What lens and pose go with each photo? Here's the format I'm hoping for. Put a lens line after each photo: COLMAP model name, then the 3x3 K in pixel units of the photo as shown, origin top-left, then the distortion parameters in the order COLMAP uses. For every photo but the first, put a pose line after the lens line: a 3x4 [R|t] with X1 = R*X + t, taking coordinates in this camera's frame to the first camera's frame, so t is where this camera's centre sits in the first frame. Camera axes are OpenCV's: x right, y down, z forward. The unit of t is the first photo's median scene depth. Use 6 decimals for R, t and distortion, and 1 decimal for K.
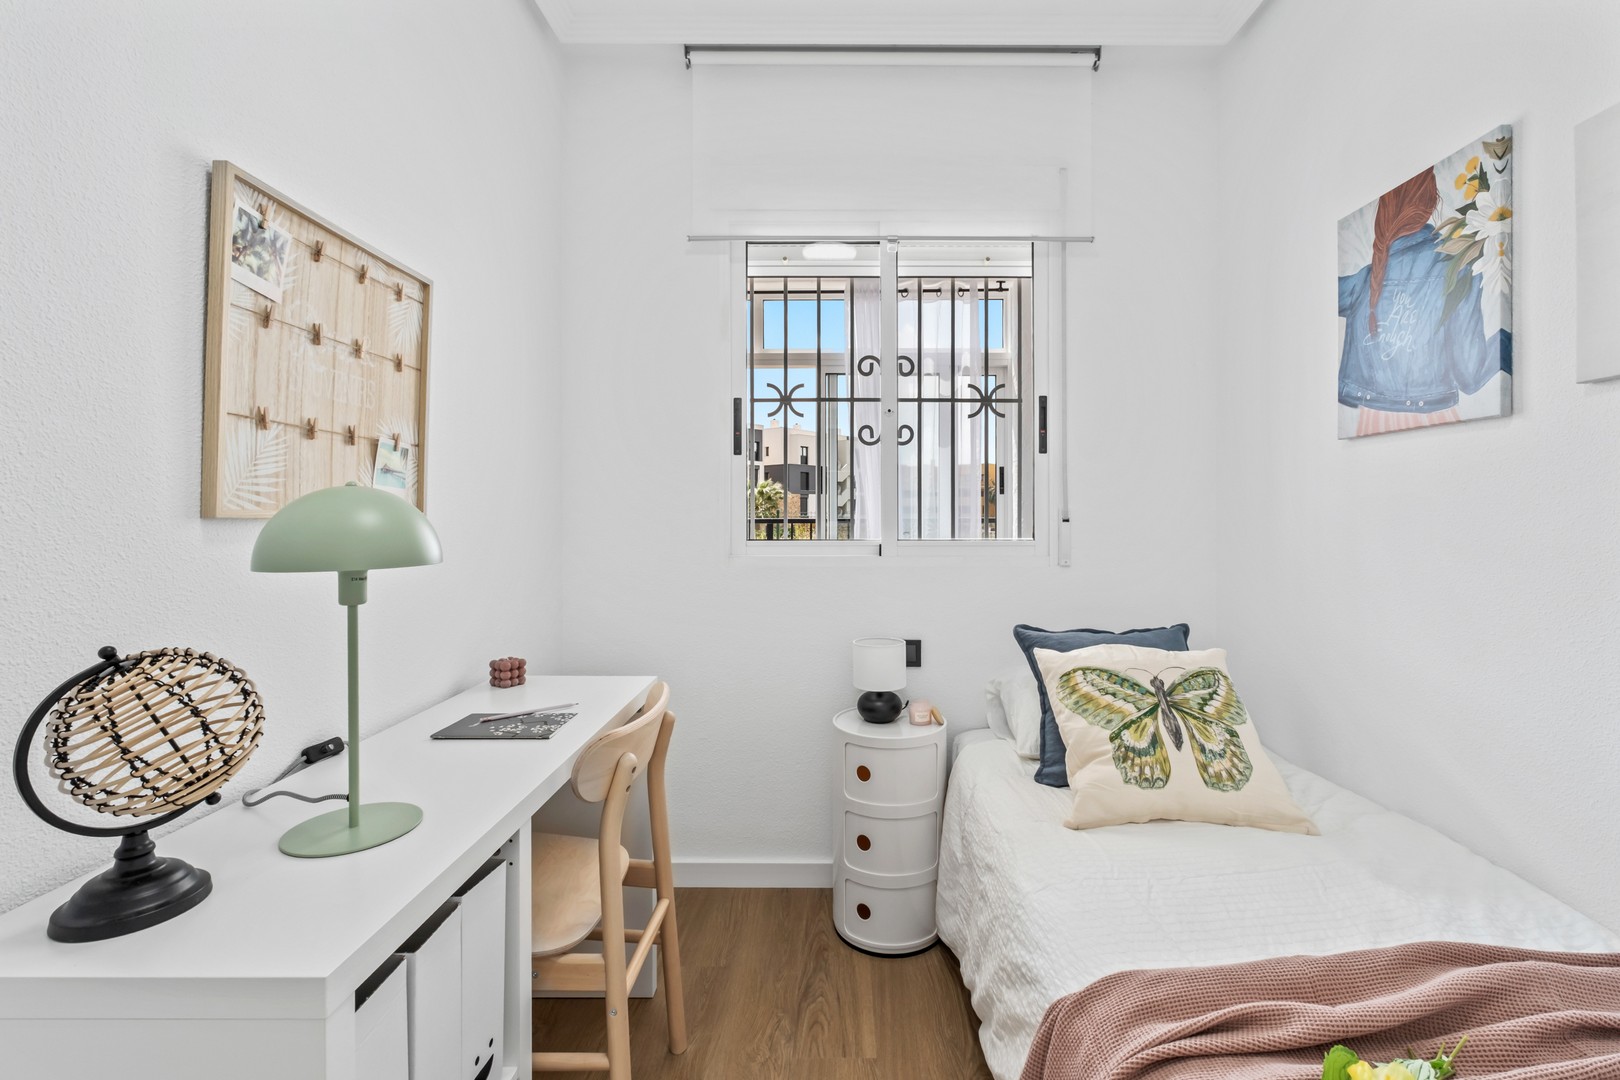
lens RADIAL K [[693.5, 0, 825.7], [0, 693.5, 506.0], [0, 0, 1]] dist [0.000936, -0.000346]
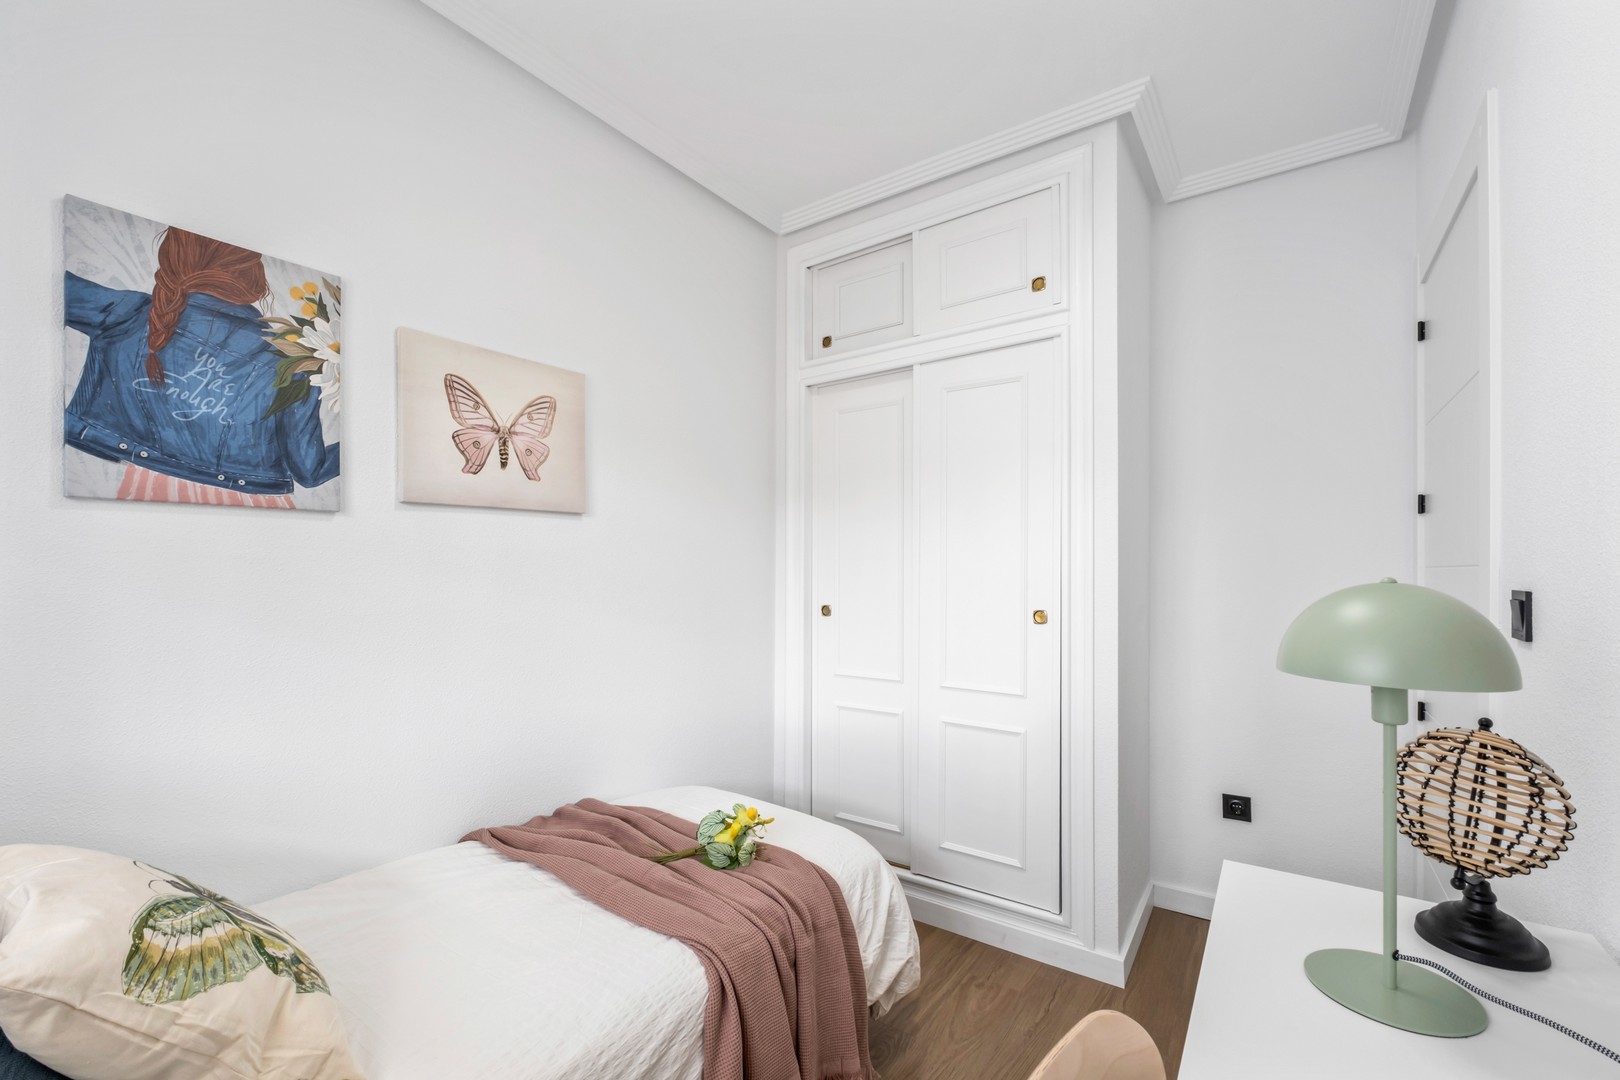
lens RADIAL K [[693.5, 0, 806.1], [0, 693.5, 551.4], [0, 0, 1]] dist [0.000936, -0.000346]
pose [[-0.817623, 0.007473, 0.575705, -0.367660], [-0.012113, 0.999471, -0.030176, -0.029380], [-0.575626, -0.031646, -0.817100, 1.349136]]
